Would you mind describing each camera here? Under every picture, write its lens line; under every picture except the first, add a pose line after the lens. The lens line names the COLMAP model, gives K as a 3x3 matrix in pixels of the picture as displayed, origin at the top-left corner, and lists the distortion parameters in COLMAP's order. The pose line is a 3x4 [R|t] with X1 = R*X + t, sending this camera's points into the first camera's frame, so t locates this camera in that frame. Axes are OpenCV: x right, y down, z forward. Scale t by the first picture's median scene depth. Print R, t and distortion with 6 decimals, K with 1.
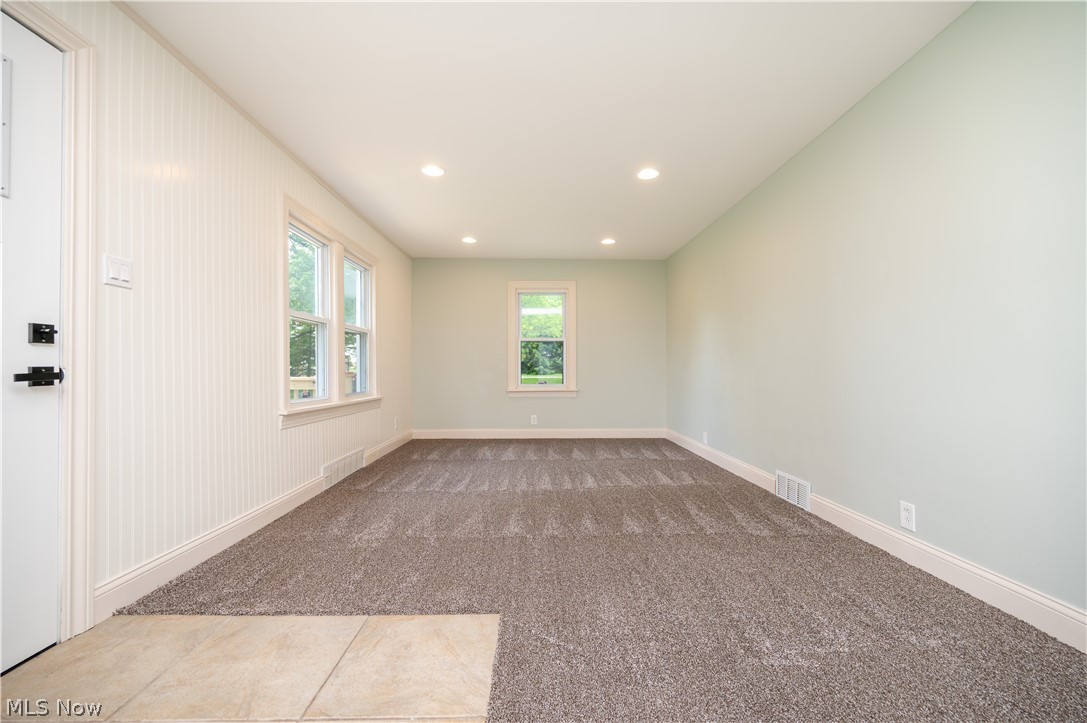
lens RADIAL K [[429.8, 0, 546.1], [0, 429.8, 360.2], [0, 0, 1]] dist [-0.001100, -0.000260]
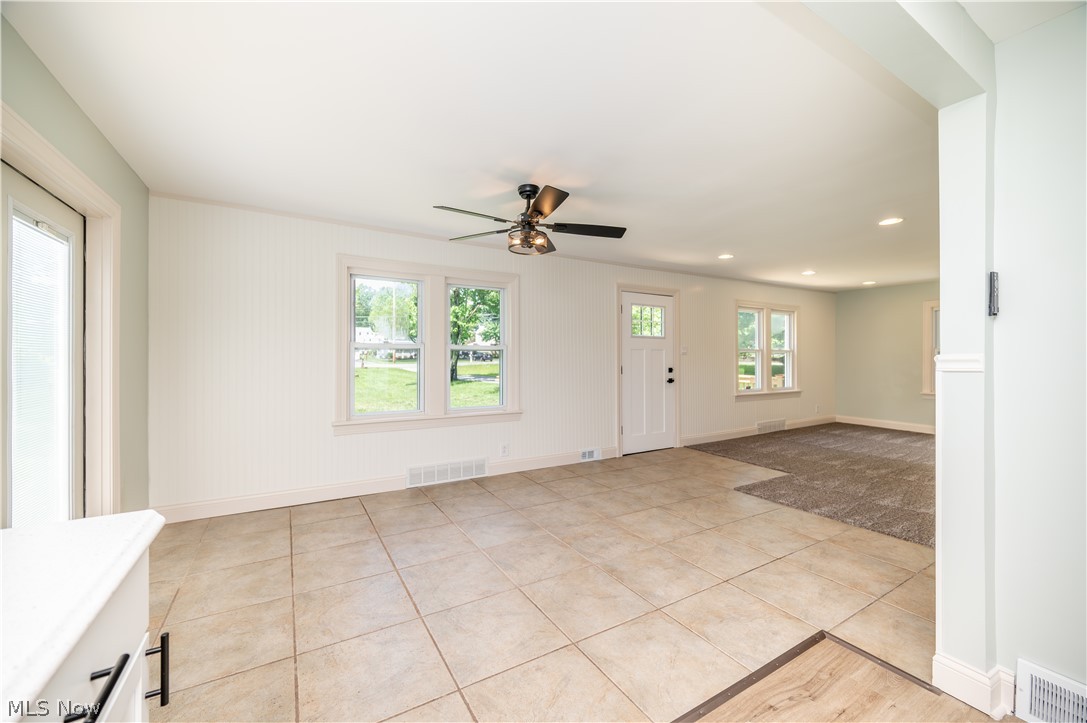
lens RADIAL K [[429.8, 0, 543.3], [0, 429.8, 356.7], [0, 0, 1]] dist [-0.001100, -0.000260]
pose [[0.488717, 0.007672, -0.872409, 0.938203], [0.018282, 0.999652, 0.019033, -0.153435], [0.872251, -0.025251, 0.488406, -1.072893]]
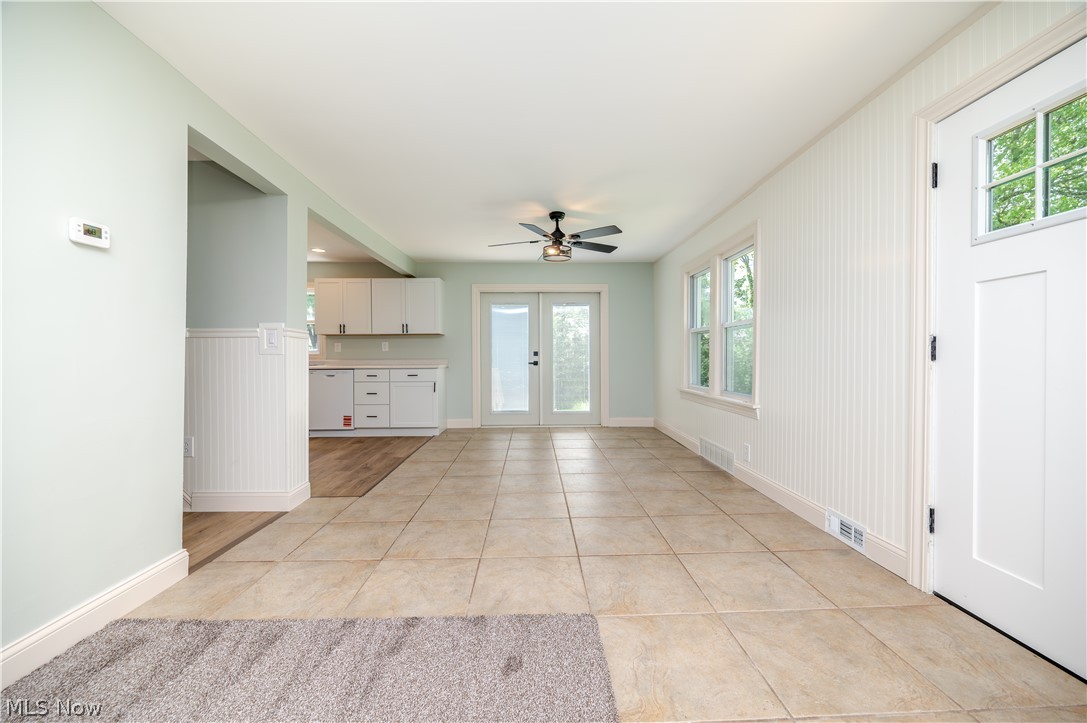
lens RADIAL K [[429.8, 0, 539.7], [0, 429.8, 356.3], [0, 0, 1]] dist [-0.001100, -0.000260]
pose [[-0.999831, 0.009312, 0.015854, 0.017336], [0.008855, 0.999551, -0.028615, -0.021980], [-0.016113, -0.028470, -0.999465, 0.894395]]
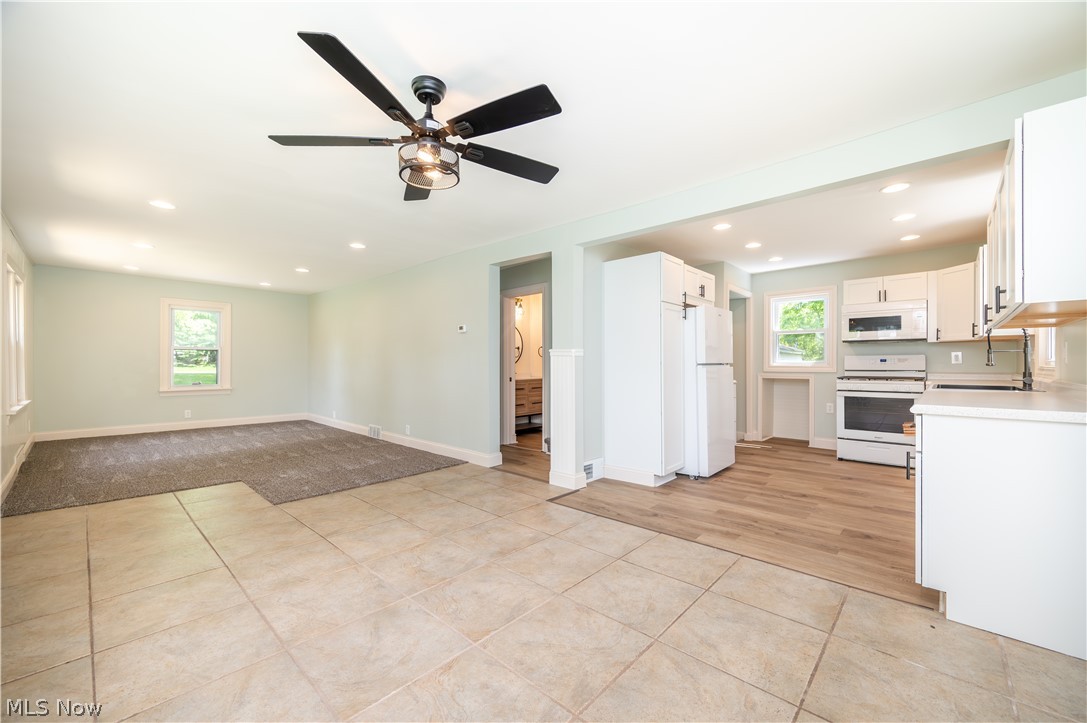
lens RADIAL K [[429.8, 0, 551.1], [0, 429.8, 362.7], [0, 0, 1]] dist [-0.001100, -0.000260]
pose [[0.694900, 0.005478, 0.719086, -0.397187], [-0.024810, 0.999558, 0.016361, -0.109645], [-0.718678, -0.029210, 0.694729, -1.226531]]
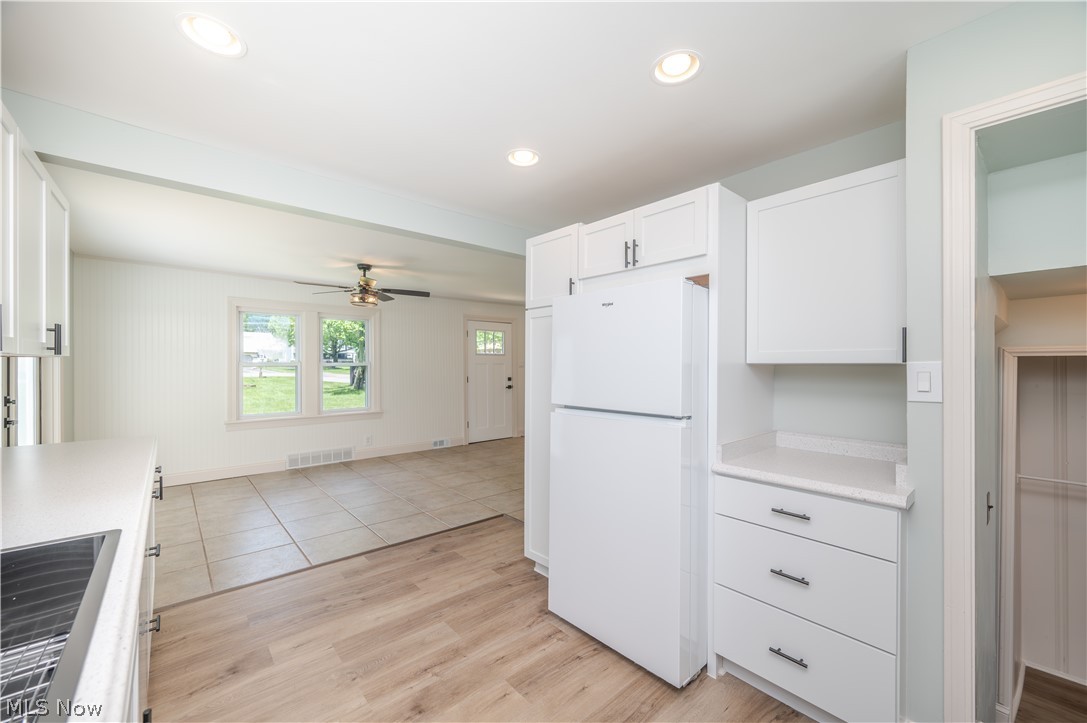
lens RADIAL K [[429.8, 0, 545.0], [0, 429.8, 364.0], [0, 0, 1]] dist [-0.001100, -0.000260]
pose [[0.640267, 0.006477, -0.768125, 1.722750], [0.018600, 0.999541, 0.023933, -0.197433], [0.767927, -0.029611, 0.639852, -1.112708]]
